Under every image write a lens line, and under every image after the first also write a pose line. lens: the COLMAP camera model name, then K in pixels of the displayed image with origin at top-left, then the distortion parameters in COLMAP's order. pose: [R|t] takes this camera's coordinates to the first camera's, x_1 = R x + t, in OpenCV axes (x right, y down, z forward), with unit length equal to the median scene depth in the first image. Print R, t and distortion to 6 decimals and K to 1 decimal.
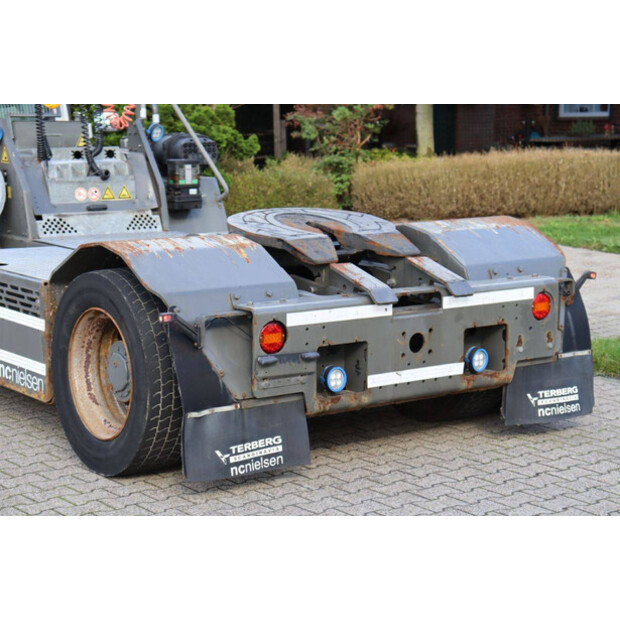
lens RADIAL K [[1368.5, 0, 310.0], [0, 1368.5, 310.0], [0, 0, 1]] dist [0.351613, 0.114153]
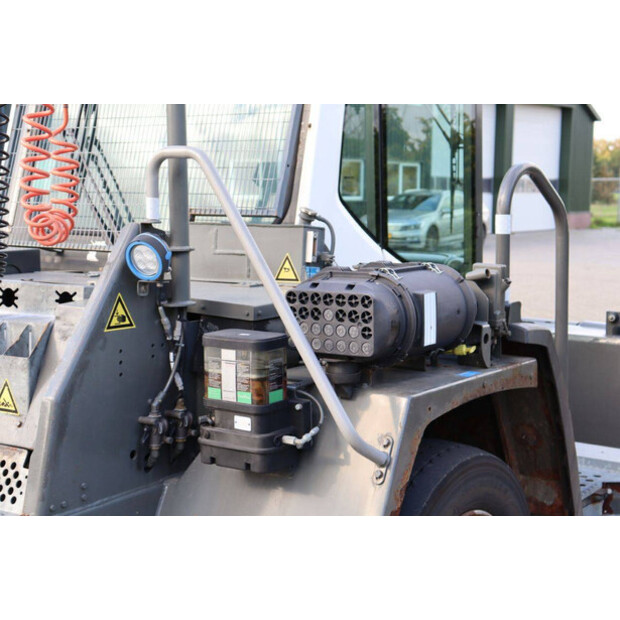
lens RADIAL K [[1121.5, 0, 310.0], [0, 1121.5, 310.0], [0, 0, 1]] dist [0.214986, 0.181598]
pose [[0.315713, 0.109225, -0.942547, 0.273459], [-0.149693, 0.986646, 0.064195, -0.191516], [0.936973, 0.120826, 0.327847, 1.278488]]
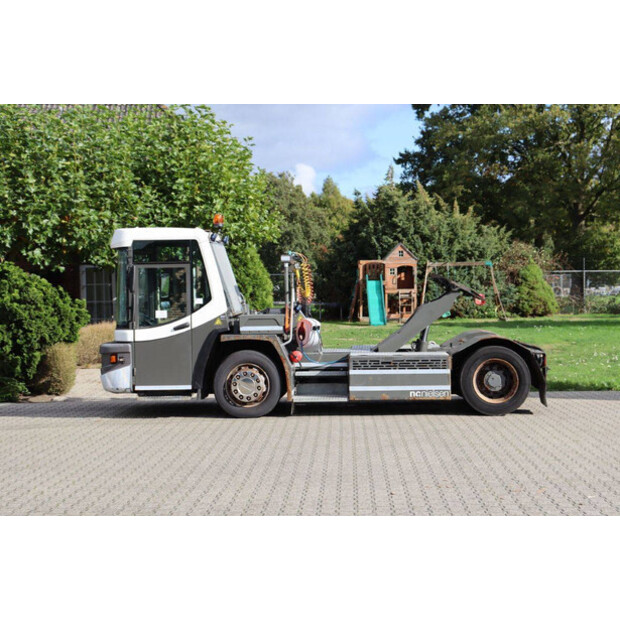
lens RADIAL K [[1179.1, 0, 310.0], [0, 1179.1, 310.0], [0, 0, 1]] dist [0.198974, 0.003626]
pose [[0.625802, -0.032688, 0.779297, -2.169530], [0.137800, 0.988039, -0.069214, 0.015254], [-0.767713, 0.150701, 0.622821, -0.273860]]
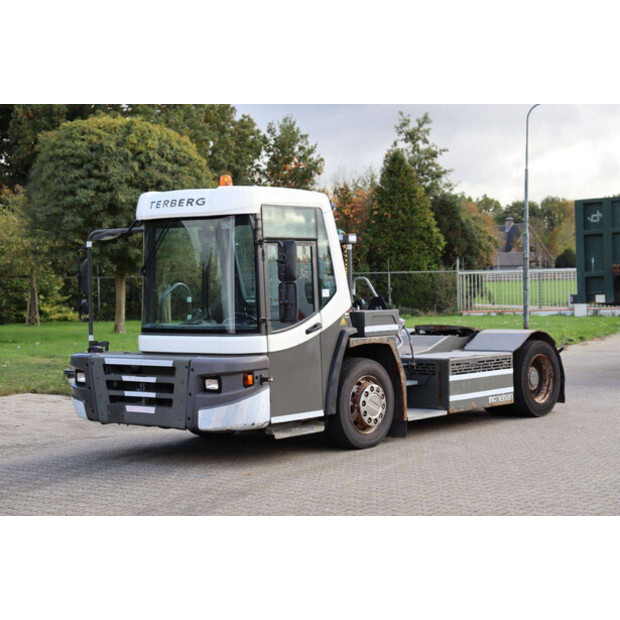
lens RADIAL K [[1252.6, 0, 310.0], [0, 1252.6, 310.0], [0, 0, 1]] dist [0.253074, 0.014941]
pose [[-0.245392, -0.021993, 0.969174, -2.216599], [0.167269, 0.983788, 0.064677, -0.292375], [-0.954884, 0.177984, -0.237735, 1.817966]]
